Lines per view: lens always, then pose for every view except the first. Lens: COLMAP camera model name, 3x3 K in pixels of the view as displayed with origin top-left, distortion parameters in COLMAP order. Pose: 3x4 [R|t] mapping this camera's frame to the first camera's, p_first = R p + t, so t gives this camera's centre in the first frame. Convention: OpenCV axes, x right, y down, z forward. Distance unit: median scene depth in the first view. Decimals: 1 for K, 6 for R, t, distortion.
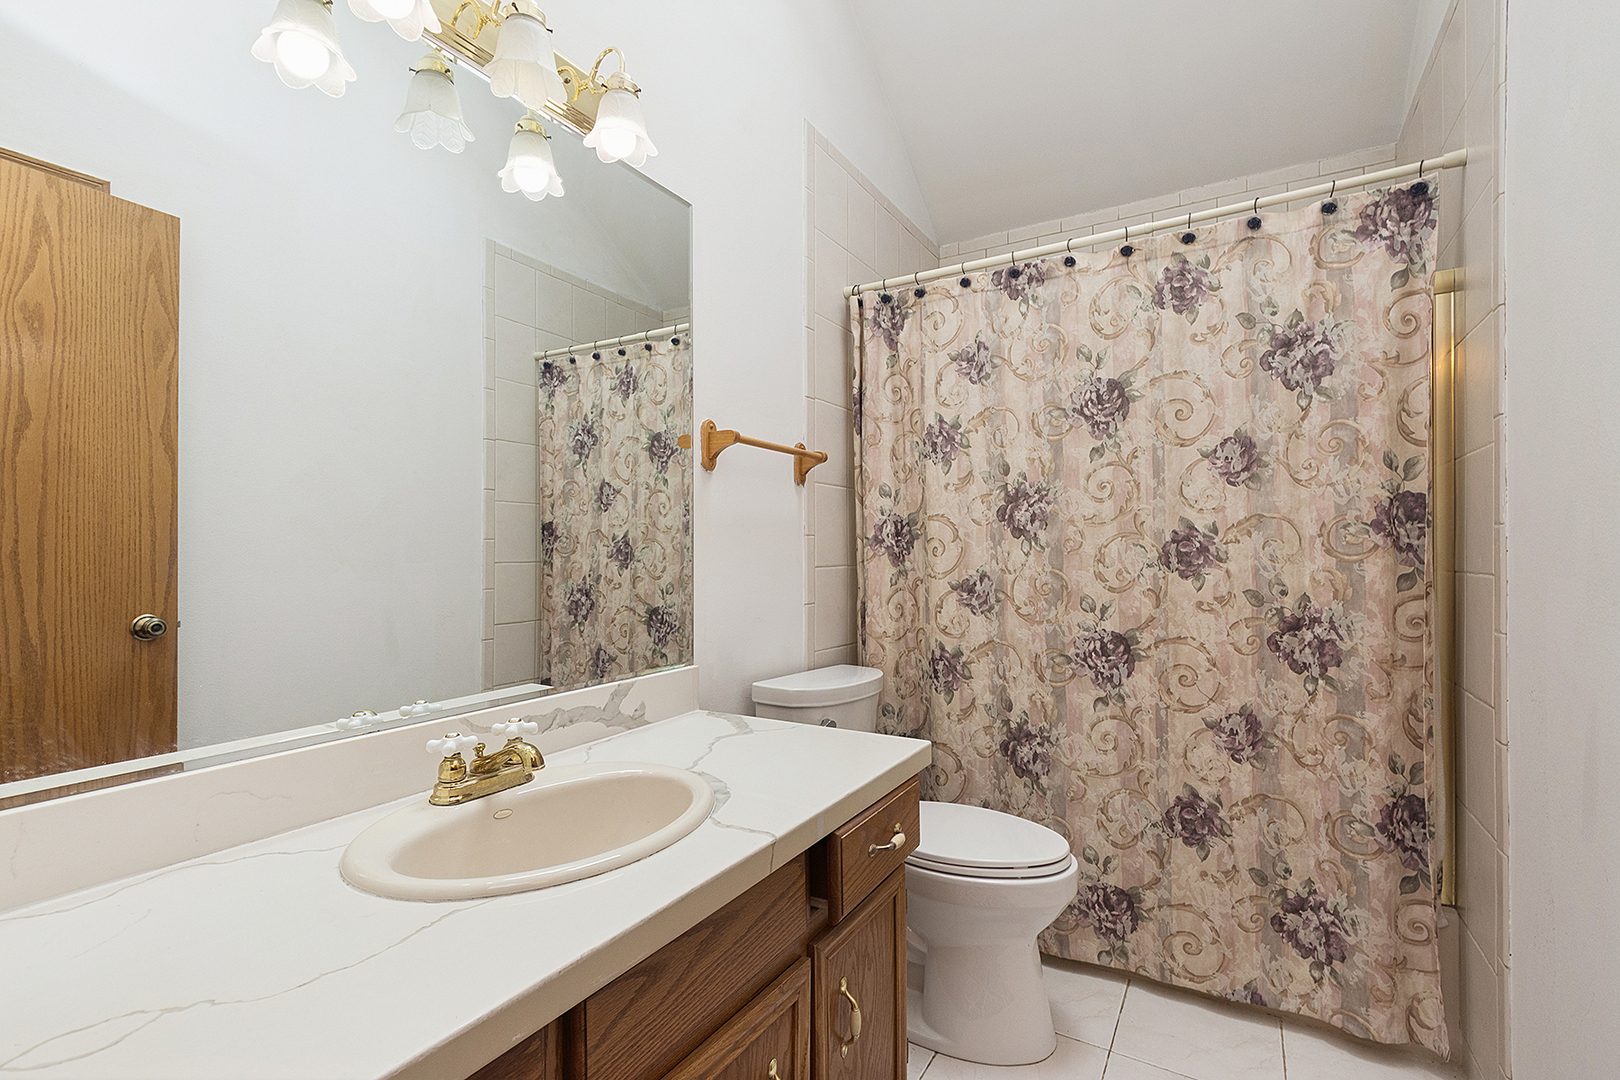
lens RADIAL K [[739.5, 0, 801.6], [0, 739.5, 554.5], [0, 0, 1]] dist [-0.003000, -0.000009]
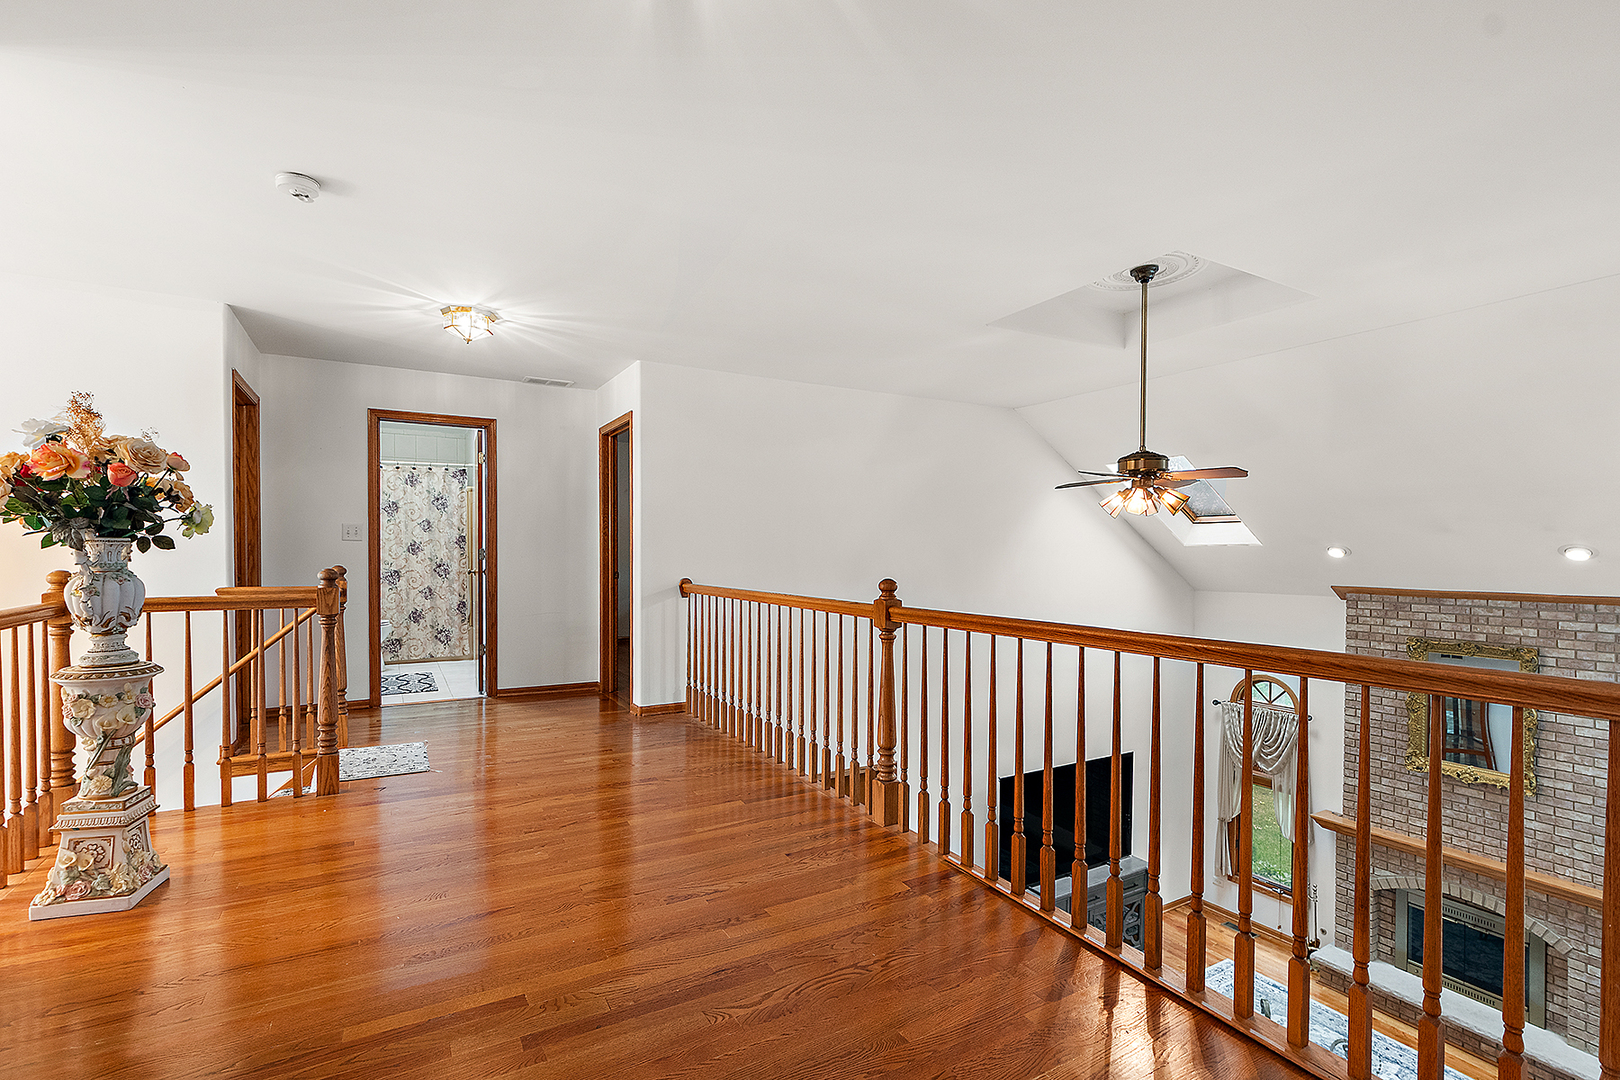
lens RADIAL K [[739.5, 0, 807.7], [0, 739.5, 551.6], [0, 0, 1]] dist [-0.003000, -0.000009]
pose [[0.493357, -0.006623, 0.869802, -1.941865], [0.000105, 0.999971, 0.007555, -0.016845], [-0.869827, -0.003636, 0.493343, -2.875908]]
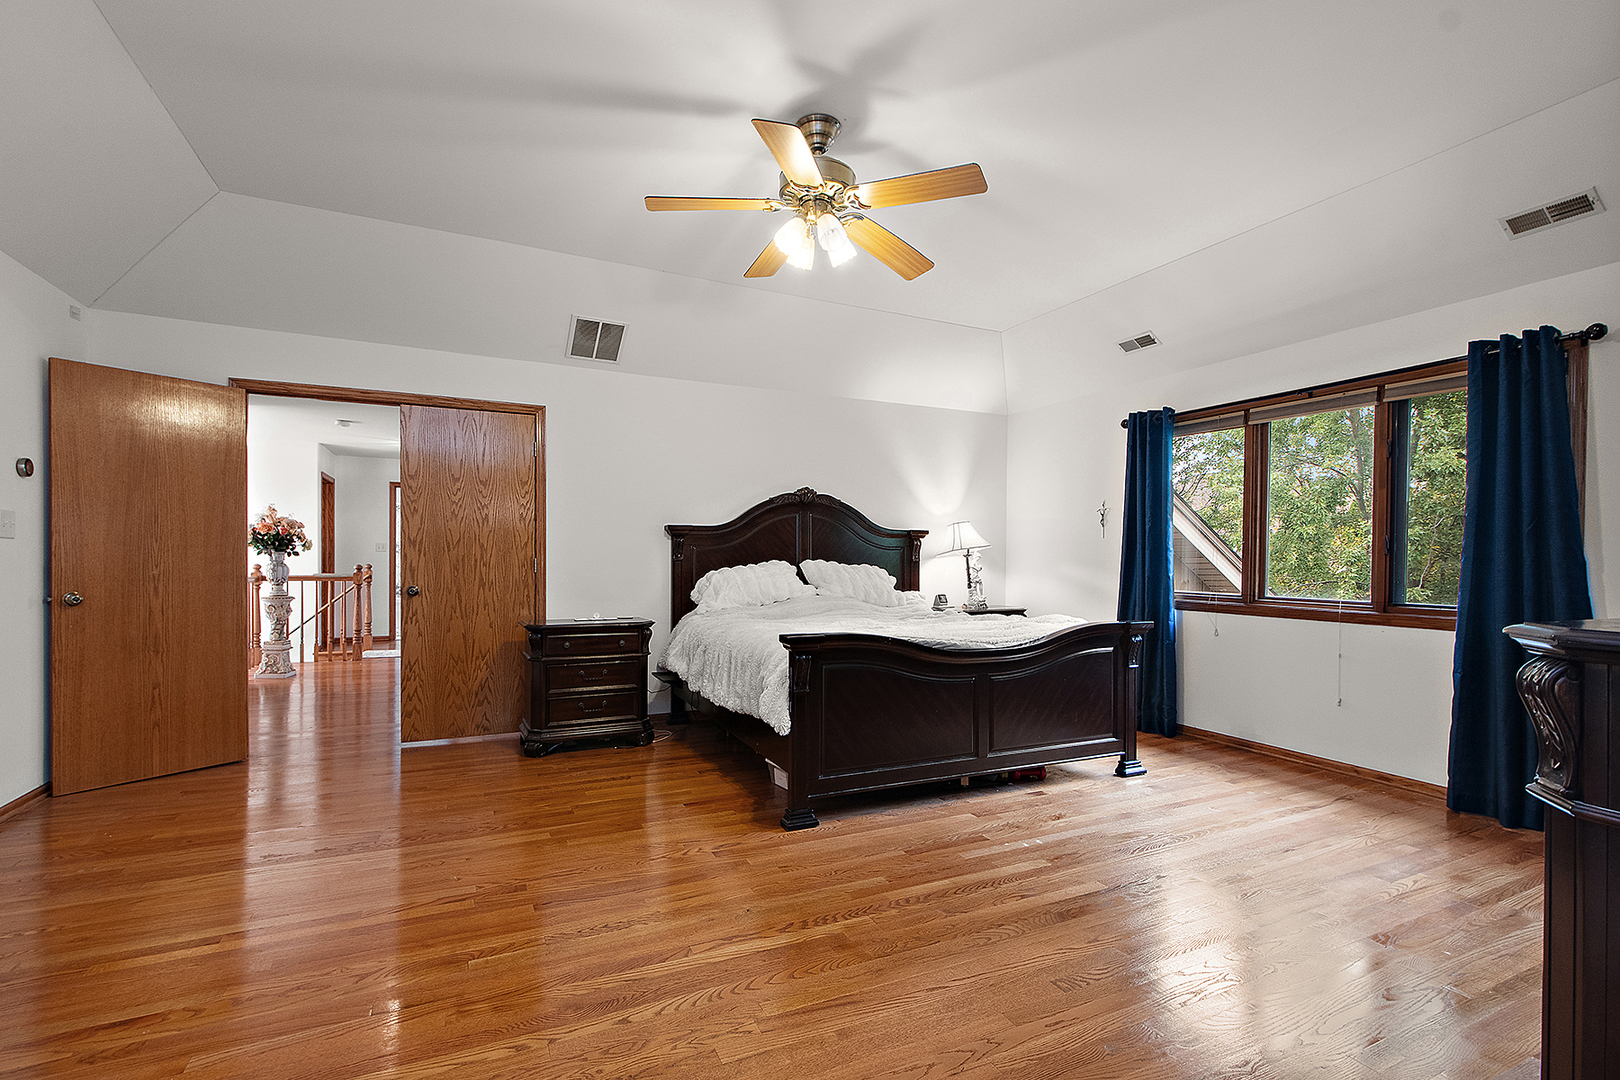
lens RADIAL K [[739.5, 0, 804.9], [0, 739.5, 549.4], [0, 0, 1]] dist [-0.003000, -0.000009]
pose [[0.567573, 0.004704, 0.823310, -3.780672], [0.000368, 0.999982, -0.005967, -0.024064], [-0.823323, 0.003689, 0.567561, -7.470756]]
